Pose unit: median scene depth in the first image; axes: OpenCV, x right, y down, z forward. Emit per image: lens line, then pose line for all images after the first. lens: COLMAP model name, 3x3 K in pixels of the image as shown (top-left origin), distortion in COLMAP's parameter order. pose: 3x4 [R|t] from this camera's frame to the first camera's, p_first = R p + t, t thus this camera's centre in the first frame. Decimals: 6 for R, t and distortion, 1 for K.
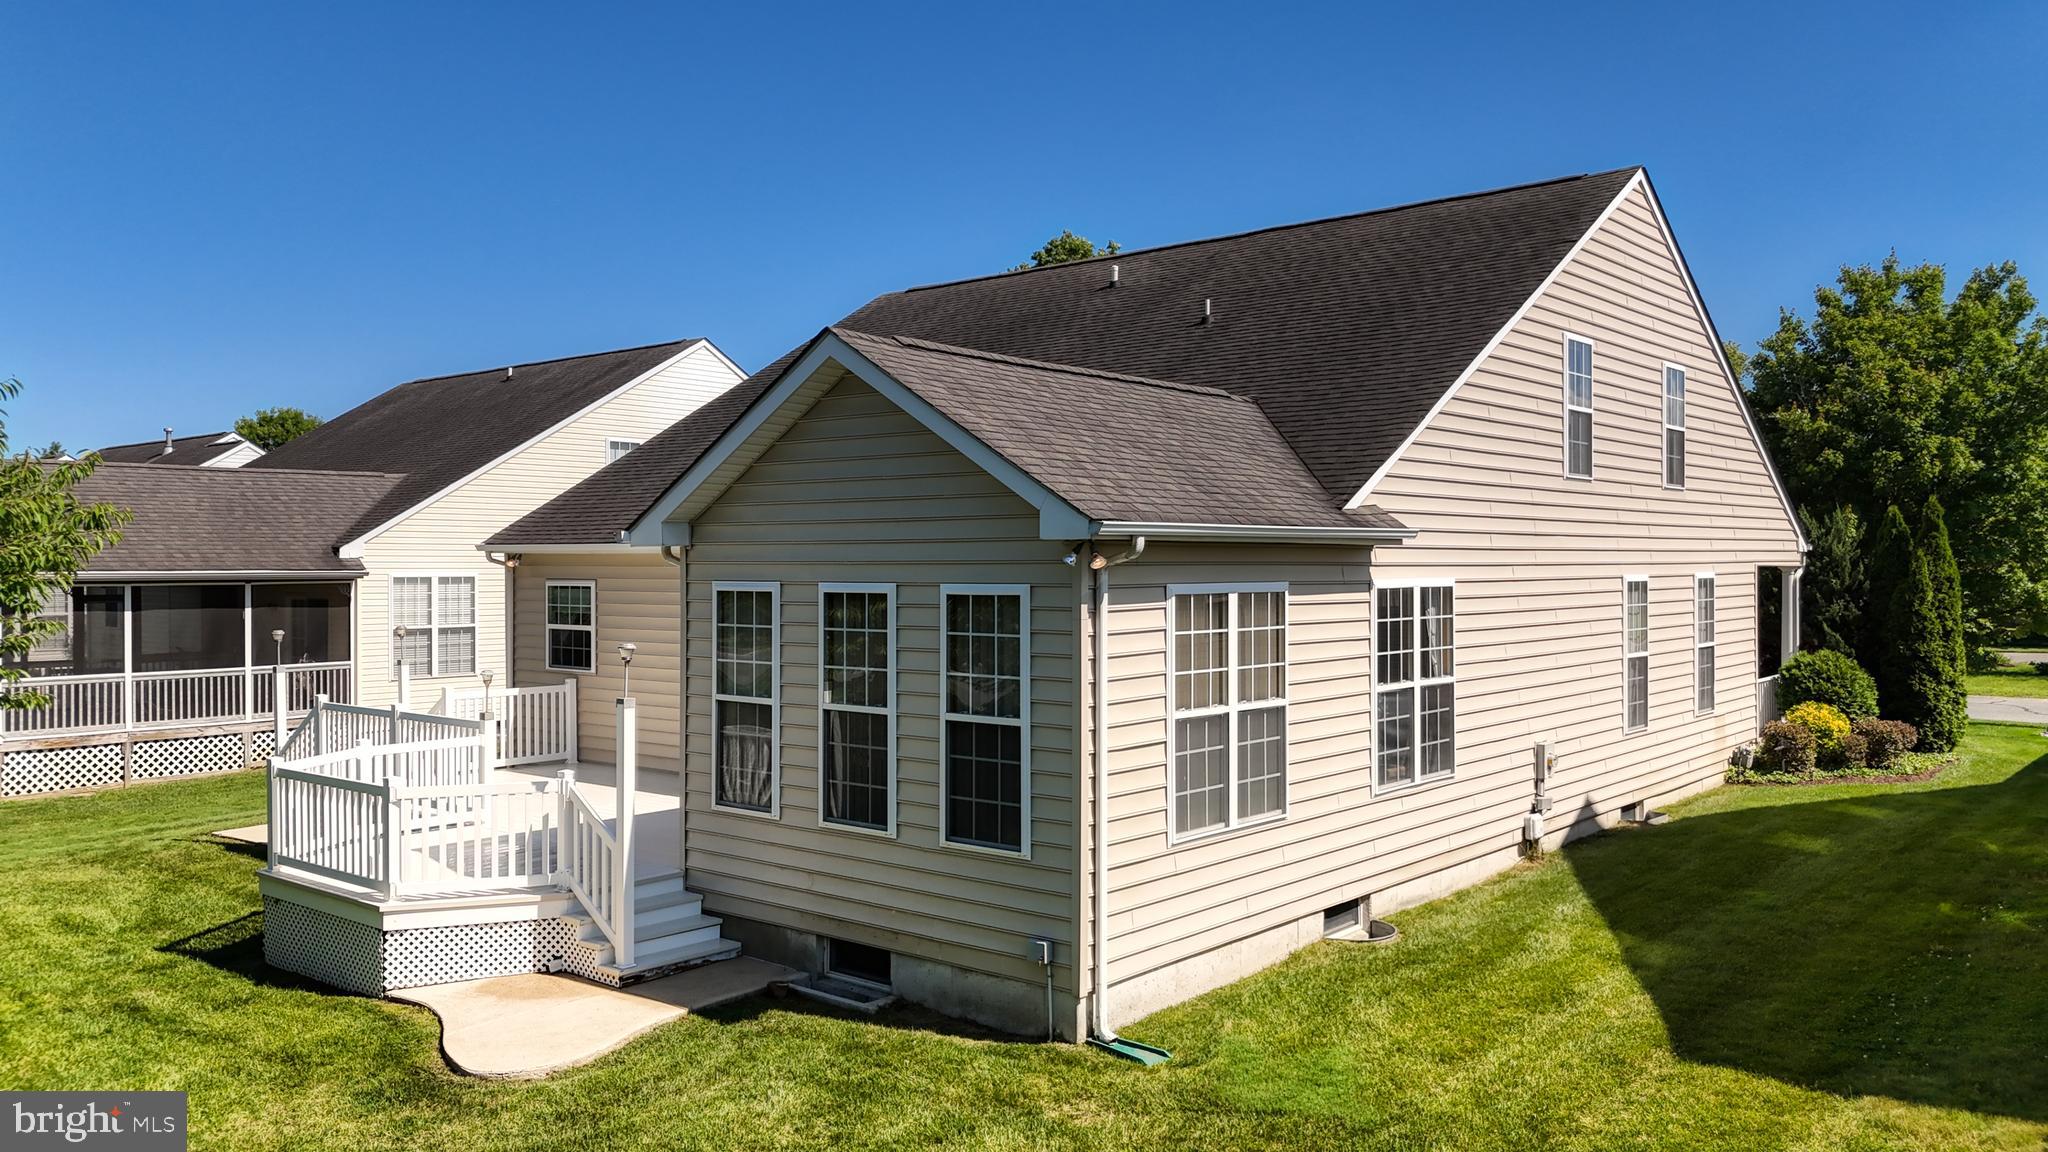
lens RADIAL K [[1516.3, 0, 1040.4], [0, 1516.3, 573.2], [0, 0, 1]] dist [0.091418, -0.094192]
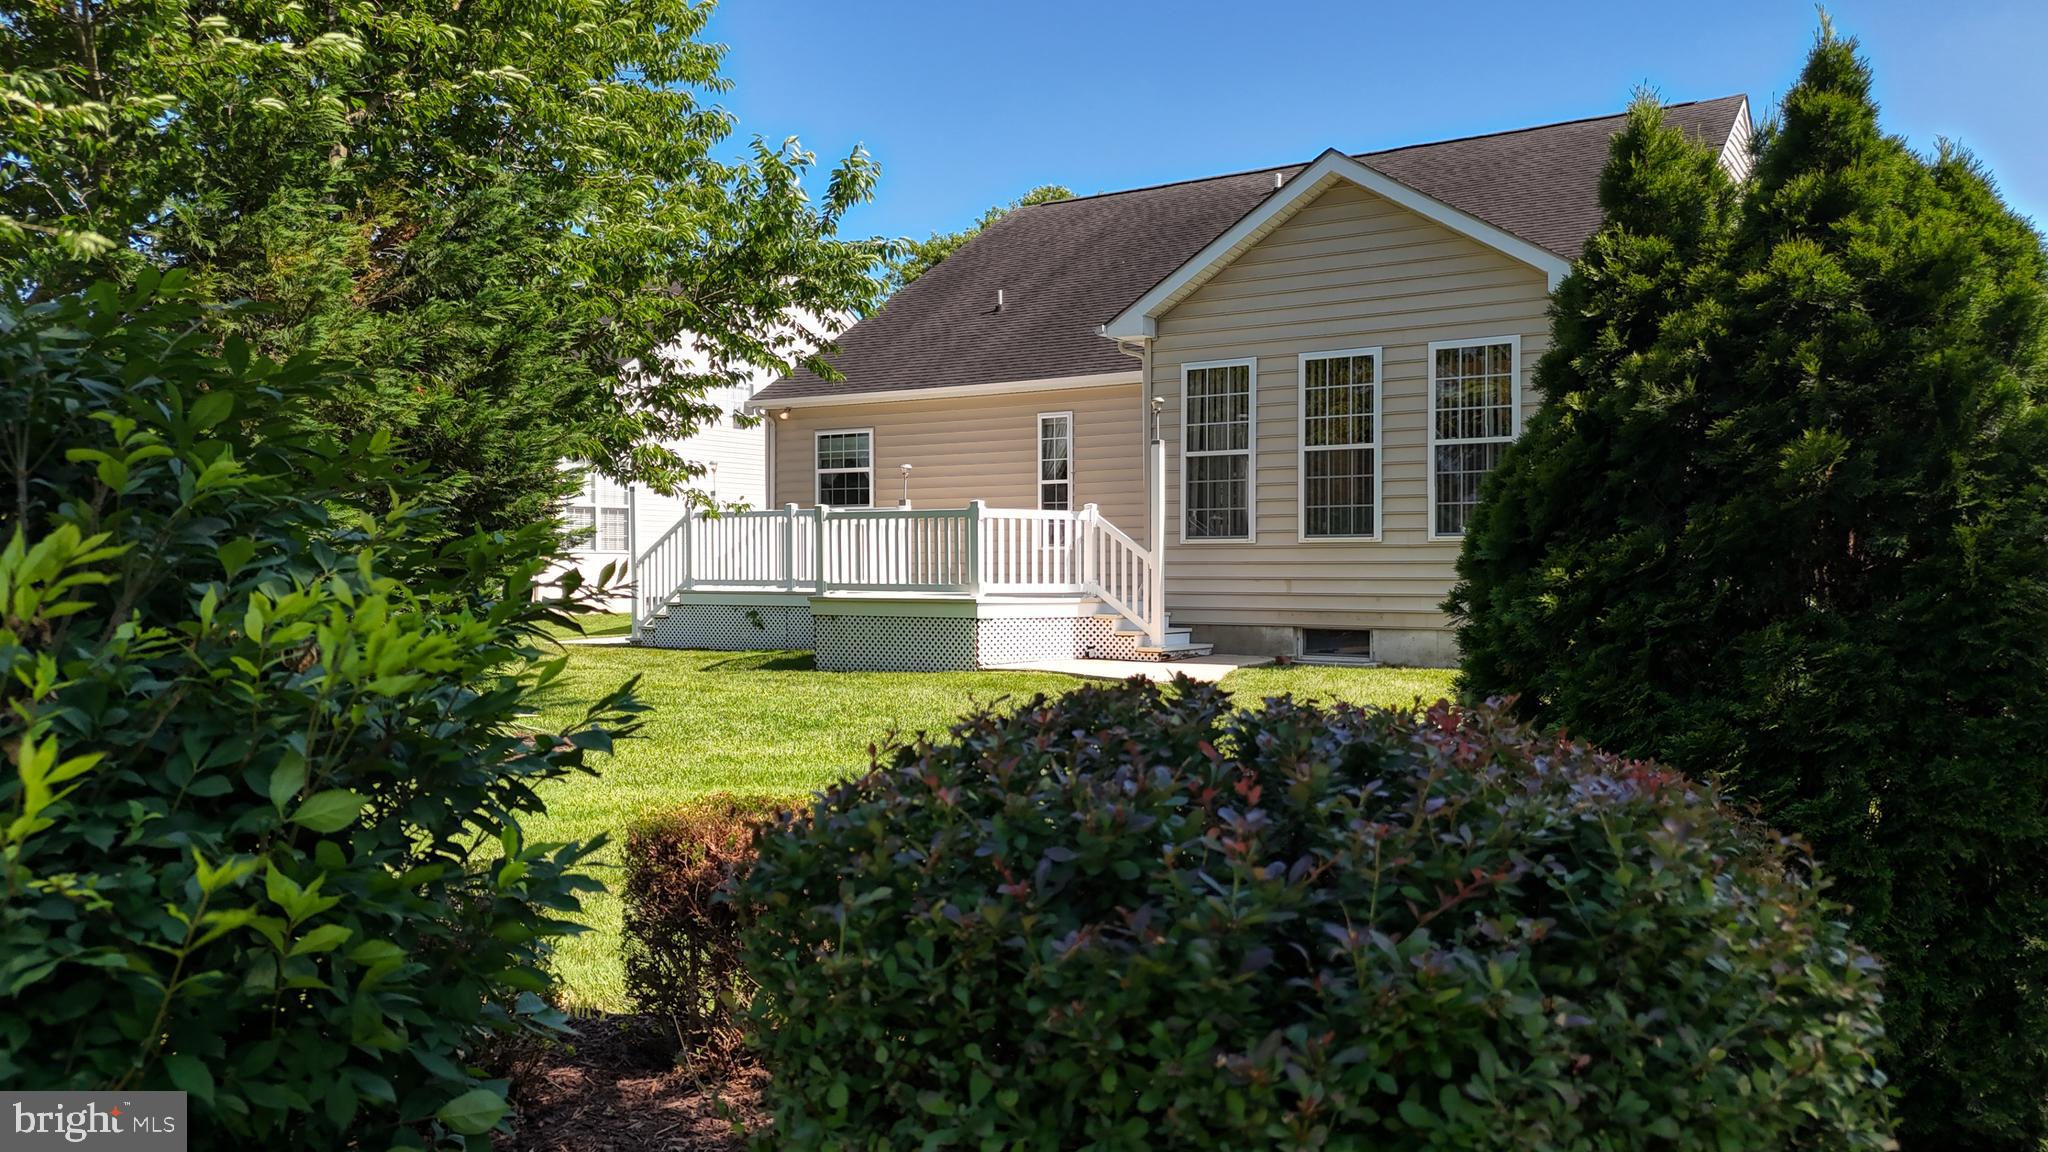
lens RADIAL K [[1516.3, 0, 1040.4], [0, 1516.3, 573.2], [0, 0, 1]] dist [0.091418, -0.094192]
pose [[0.989756, 0.001990, 0.142755, -0.534223], [-0.001321, 0.999988, -0.004783, 0.193930], [-0.142763, 0.004546, 0.989747, -0.239767]]
